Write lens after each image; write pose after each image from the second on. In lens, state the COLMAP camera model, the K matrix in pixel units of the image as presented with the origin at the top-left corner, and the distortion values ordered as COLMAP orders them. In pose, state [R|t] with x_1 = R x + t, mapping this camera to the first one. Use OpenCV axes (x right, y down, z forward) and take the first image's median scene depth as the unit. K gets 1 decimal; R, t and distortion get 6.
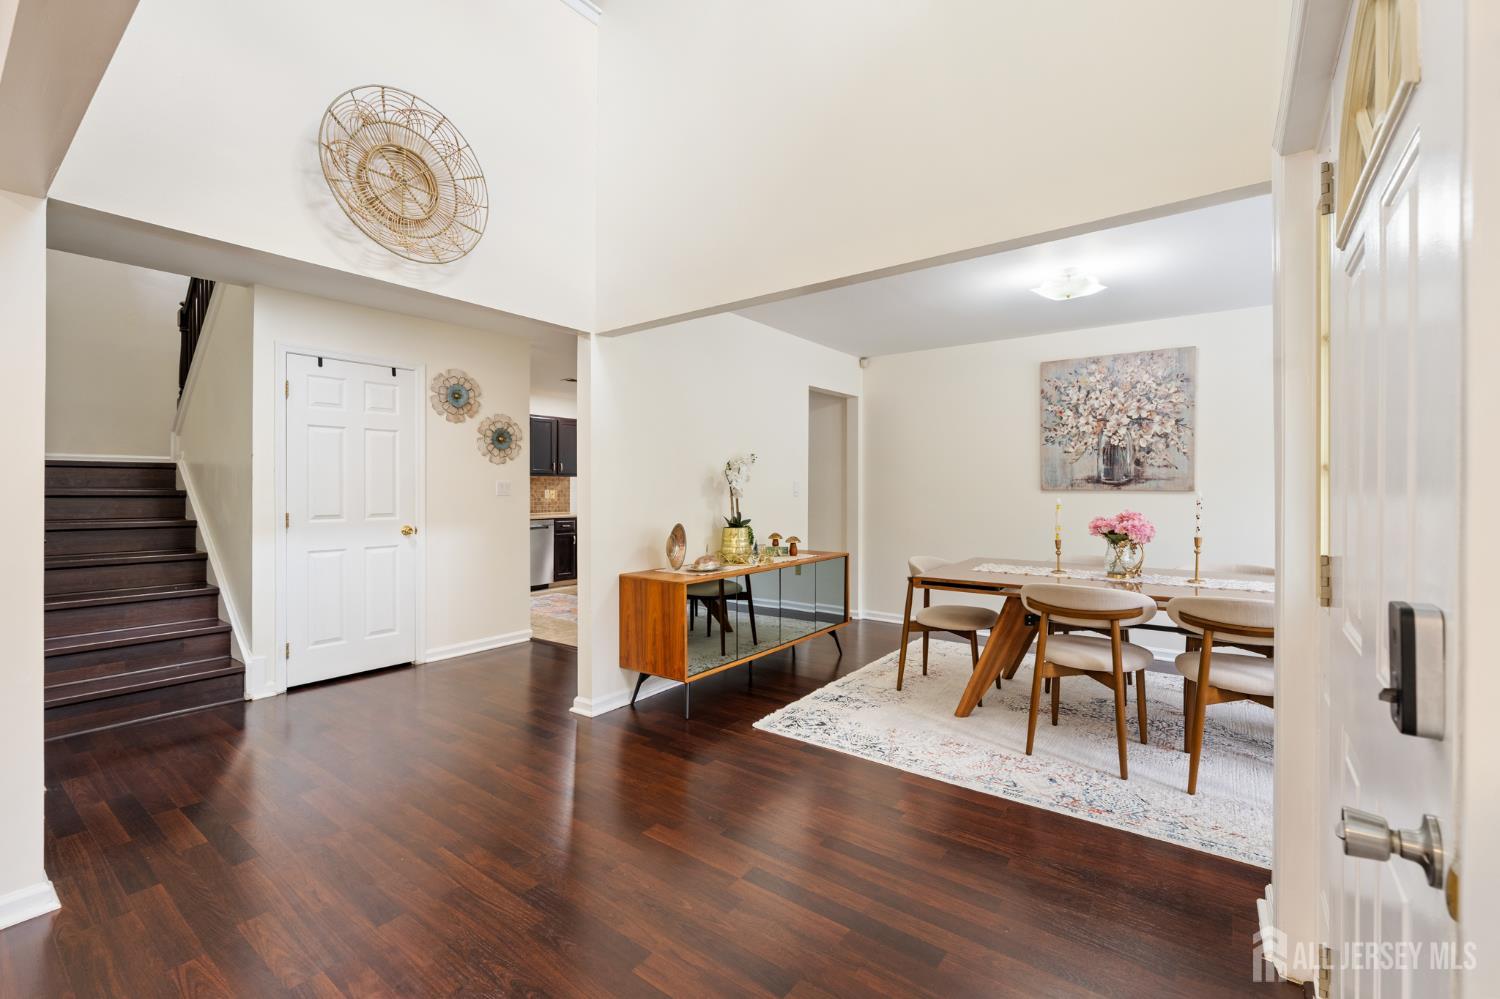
lens RADIAL K [[644.1, 0, 749.5], [0, 644.1, 494.5], [0, 0, 1]] dist [0.002462, -0.001681]
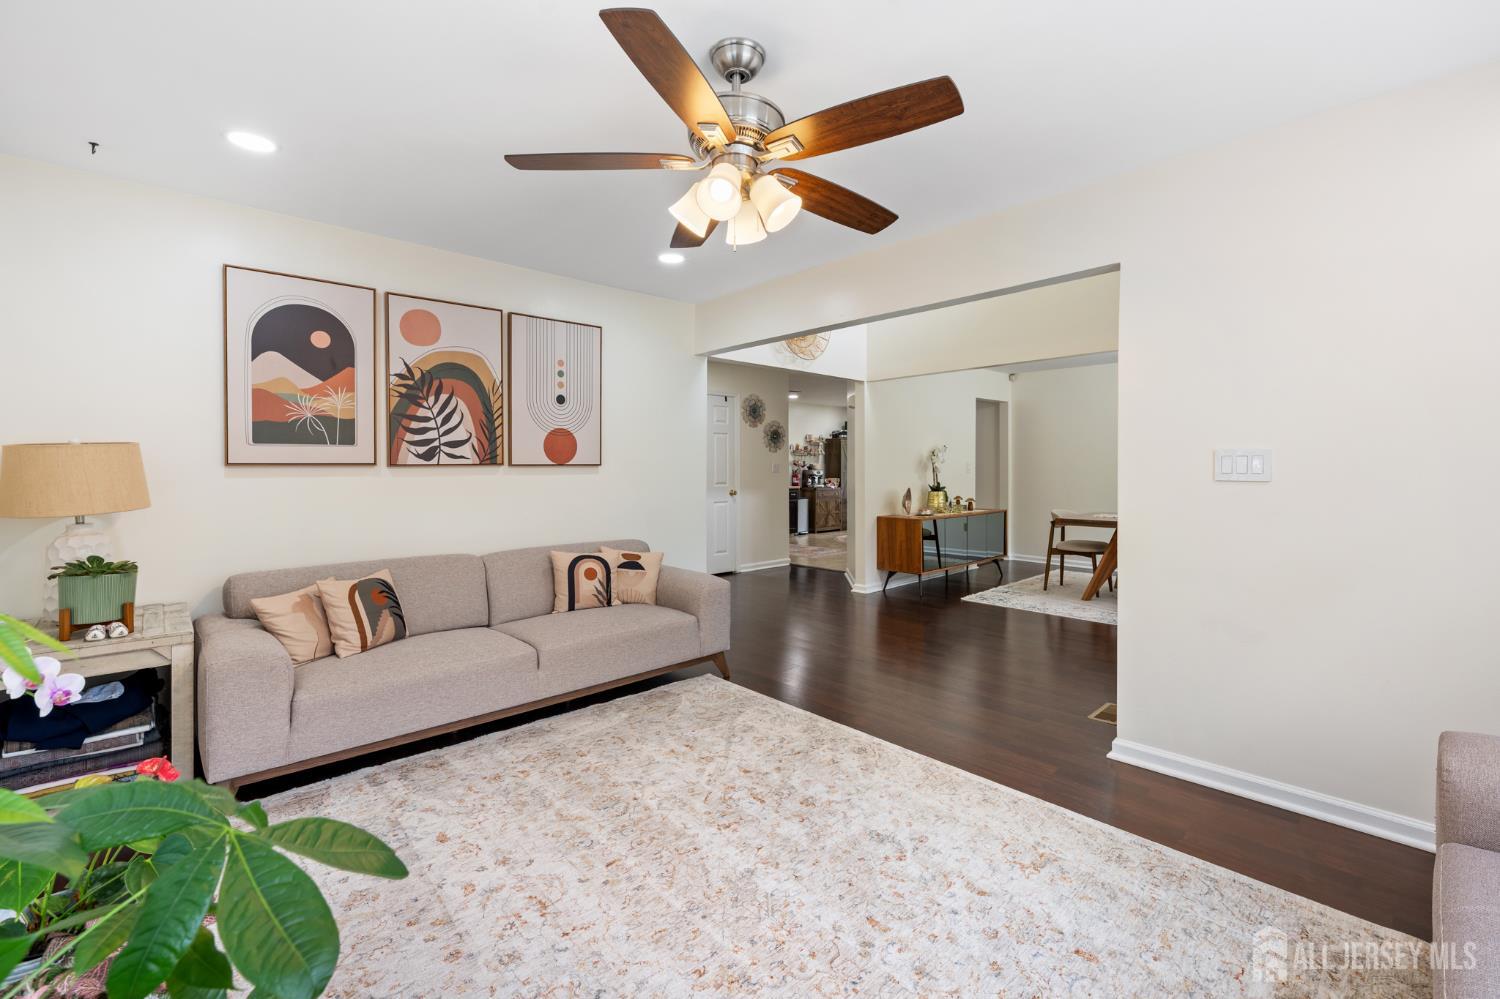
lens RADIAL K [[644.1, 0, 752.2], [0, 644.1, 468.0], [0, 0, 1]] dist [0.002462, -0.001681]
pose [[0.986013, -0.002076, -0.166657, -0.205221], [0.000615, 0.999961, -0.008818, 0.006448], [0.166669, 0.008592, 0.985975, -0.665526]]
